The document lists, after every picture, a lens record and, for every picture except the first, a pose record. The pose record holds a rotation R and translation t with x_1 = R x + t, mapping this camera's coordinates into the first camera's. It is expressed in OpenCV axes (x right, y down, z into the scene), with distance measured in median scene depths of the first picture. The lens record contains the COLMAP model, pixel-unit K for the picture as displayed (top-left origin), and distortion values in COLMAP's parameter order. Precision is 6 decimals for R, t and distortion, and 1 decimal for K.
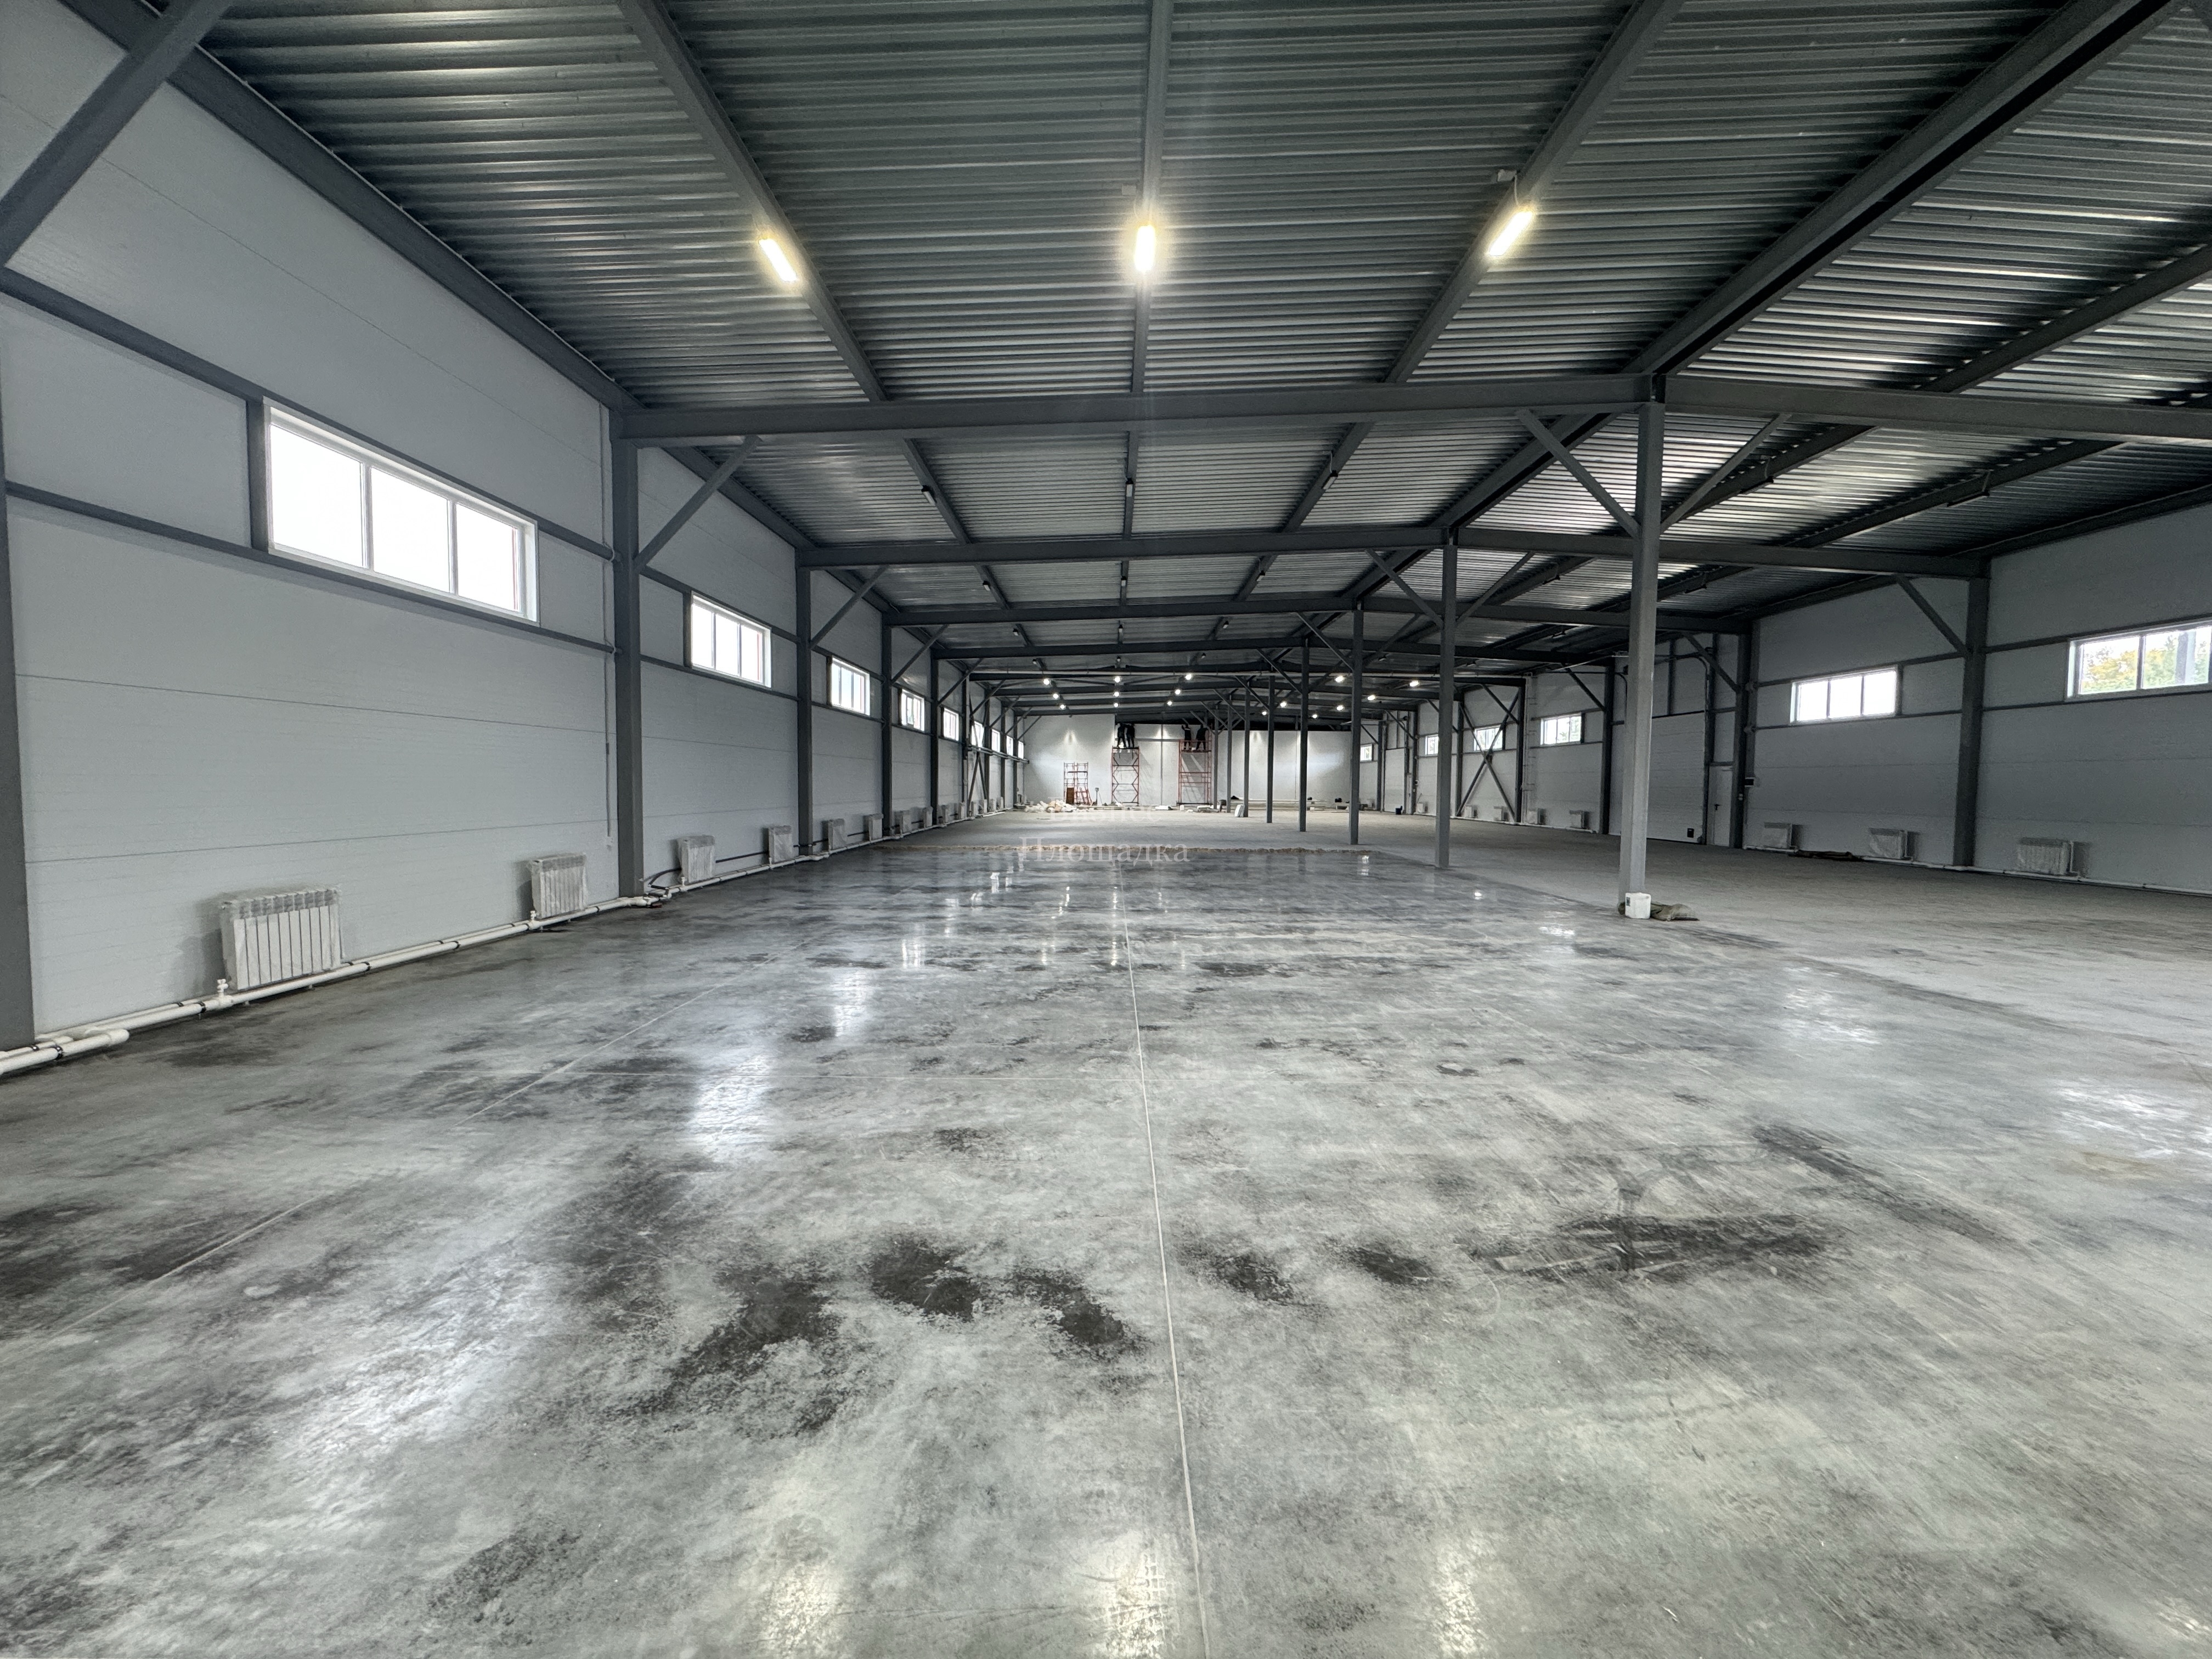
lens RADIAL K [[879.5, 0, 1107.1], [0, 879.5, 817.8], [0, 0, 1]] dist [-0.001387, 0.000246]
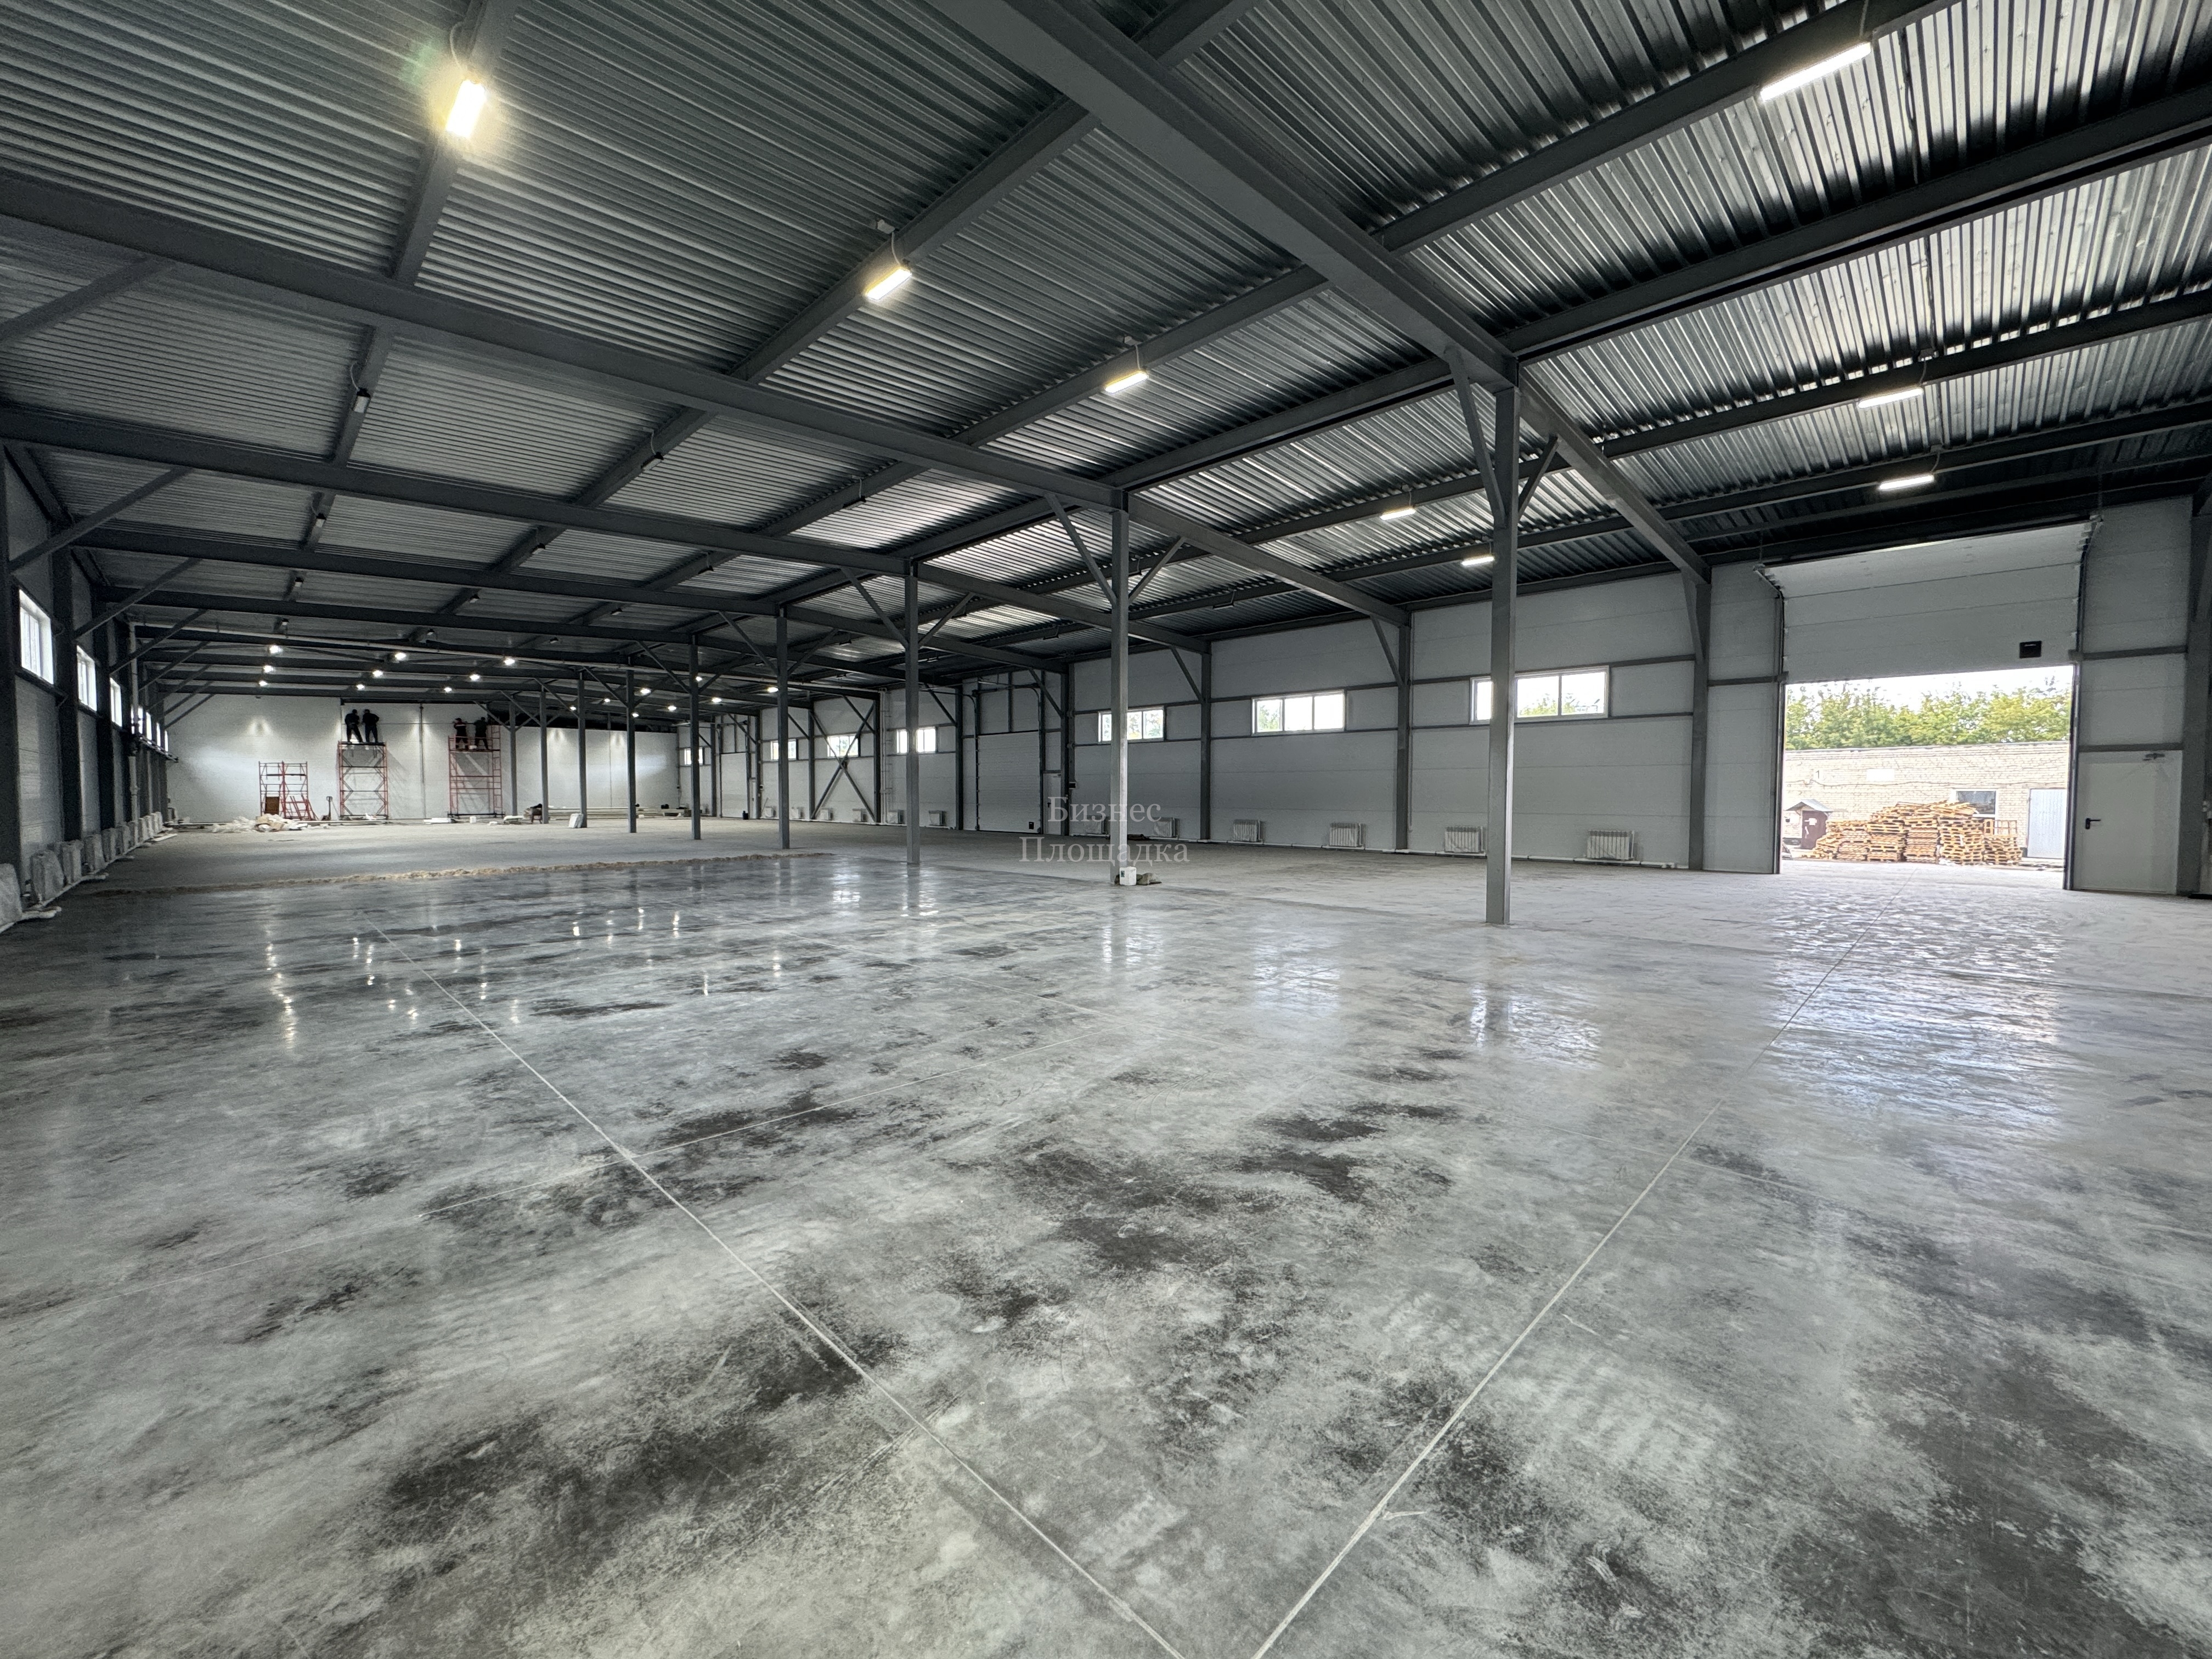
lens RADIAL K [[880.2, 0, 1107.4], [0, 880.2, 827.3], [0, 0, 1]] dist [-0.001686, 0.000129]
pose [[0.701742, -0.037156, 0.711462, -0.222453], [0.032973, 0.999263, 0.019663, -0.002599], [-0.711668, 0.009661, 0.702450, 0.033405]]
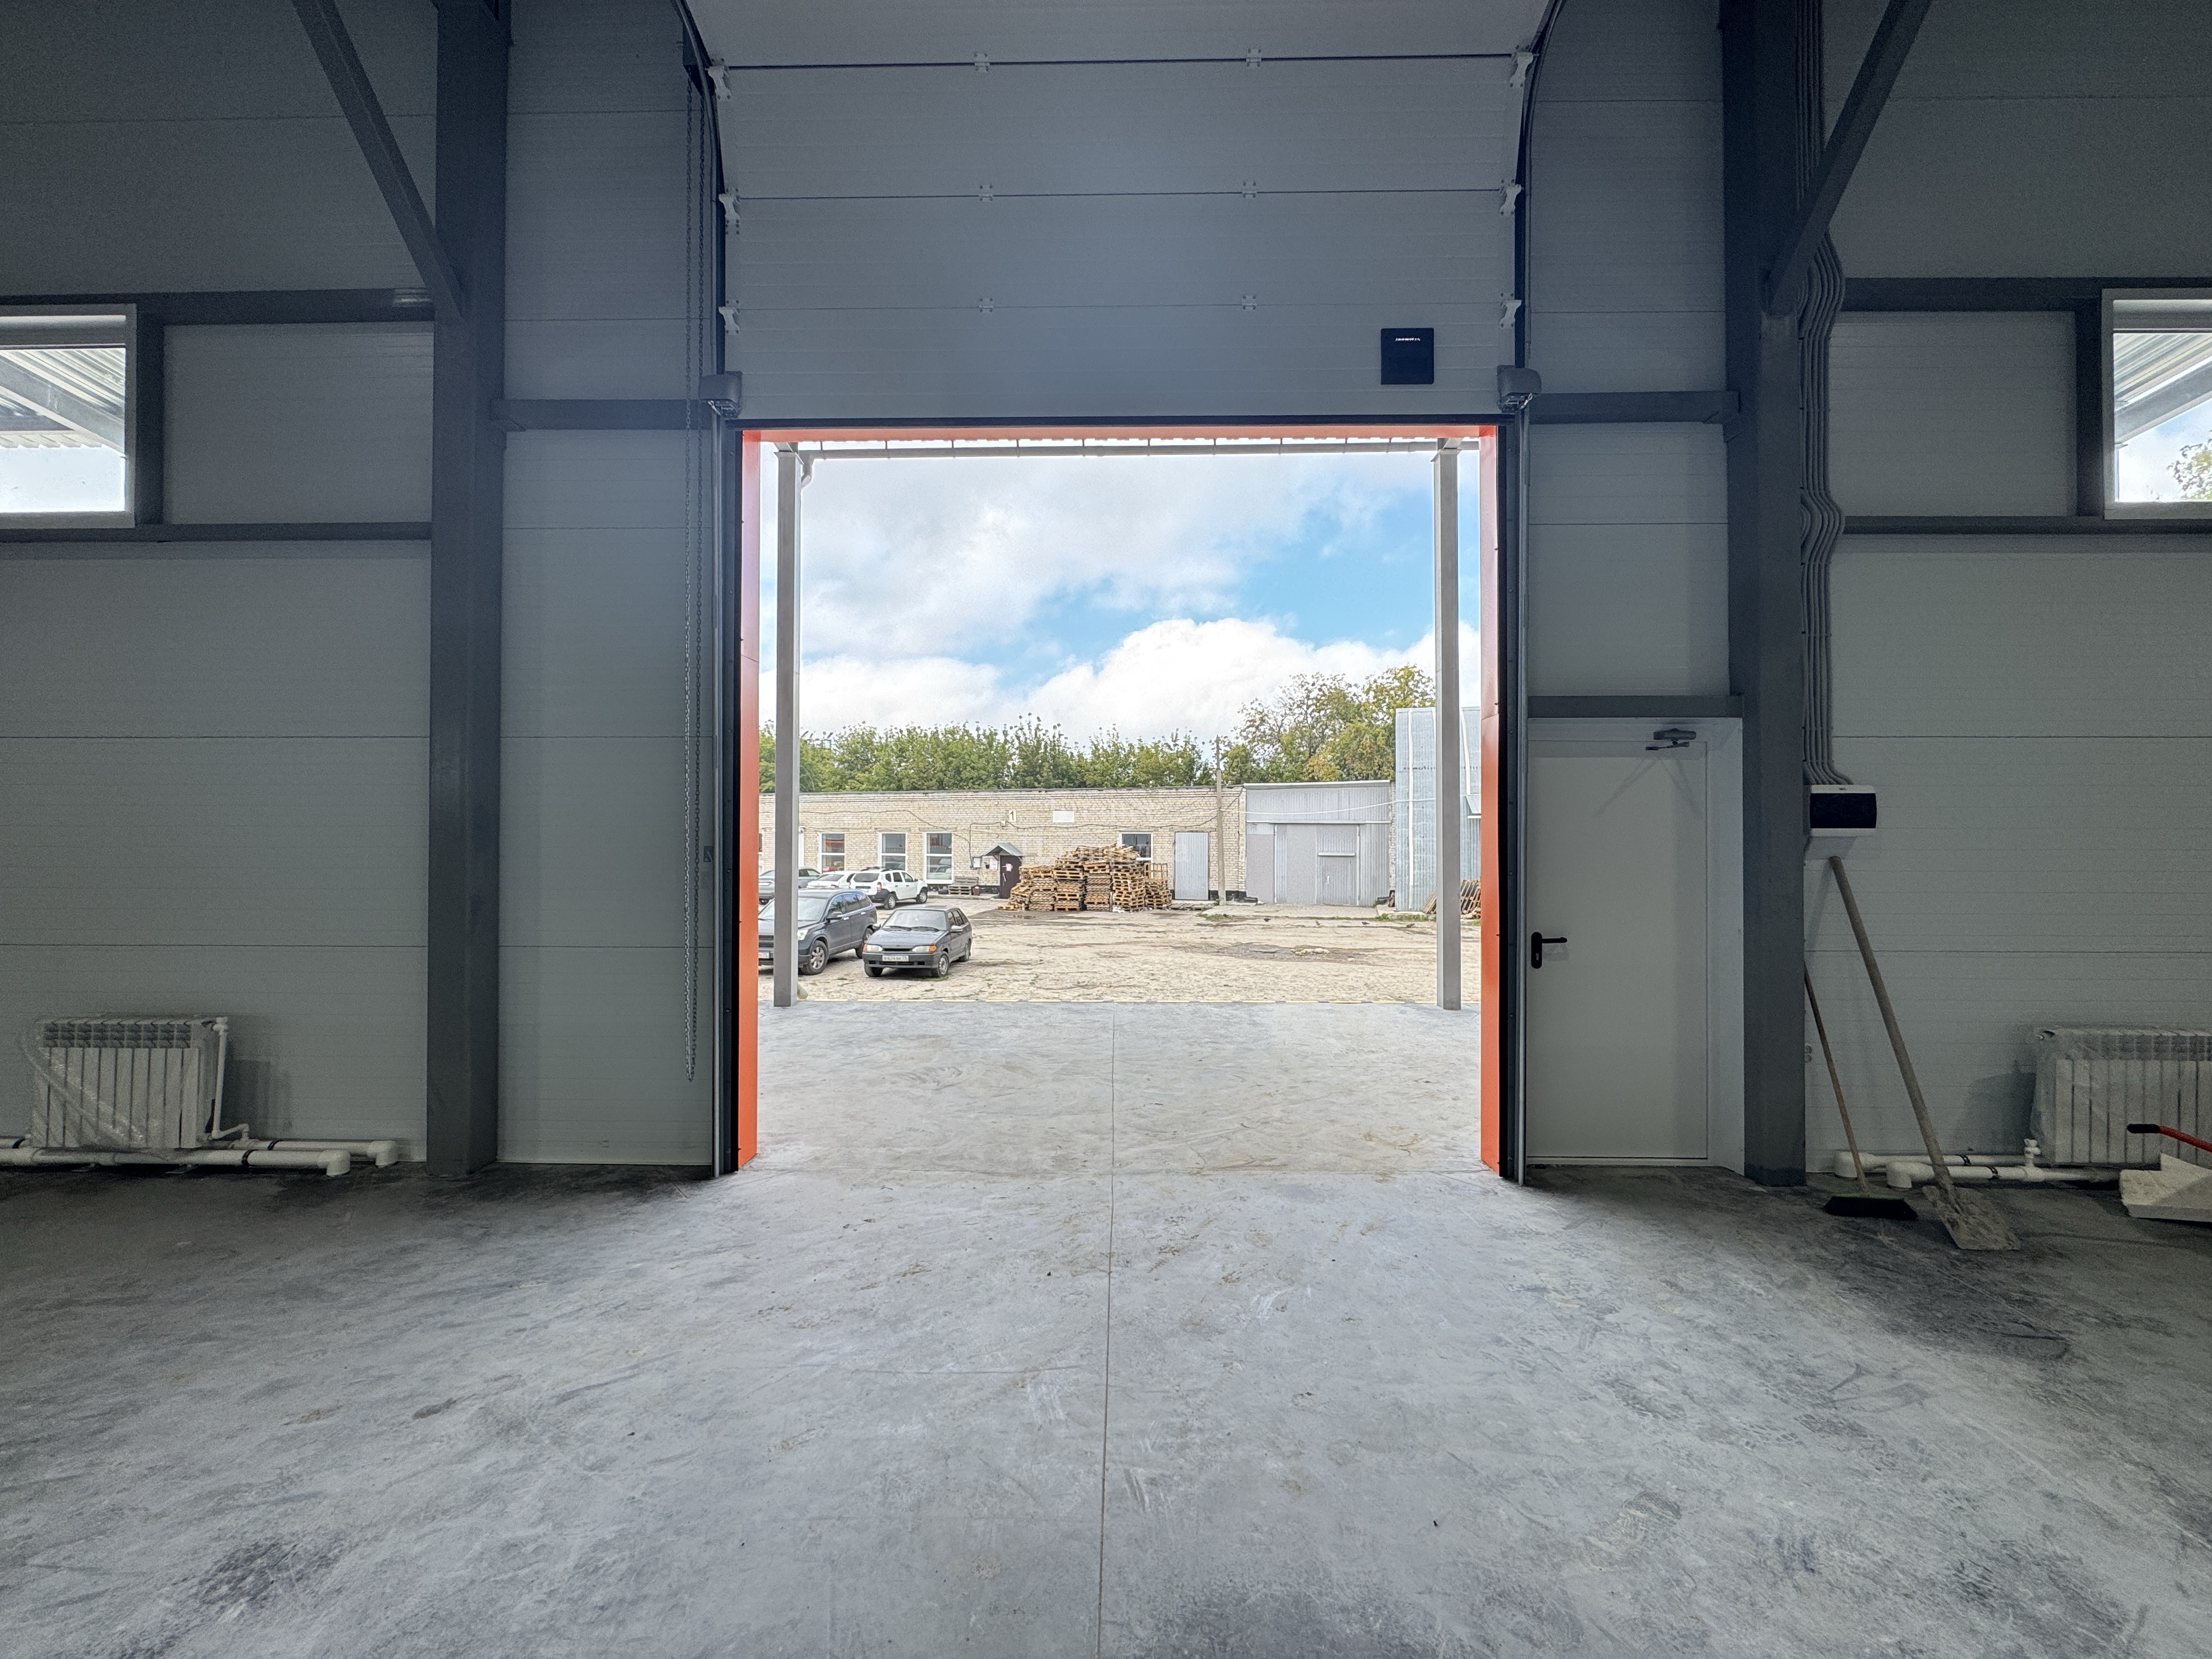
lens RADIAL K [[880.2, 0, 1107.4], [0, 880.2, 827.3], [0, 0, 1]] dist [-0.001686, 0.000129]
pose [[0.011934, -0.001789, 0.999927, 0.664141], [0.038431, 0.999260, 0.001330, -0.000681], [-0.999190, 0.038412, 0.011994, 0.074264]]
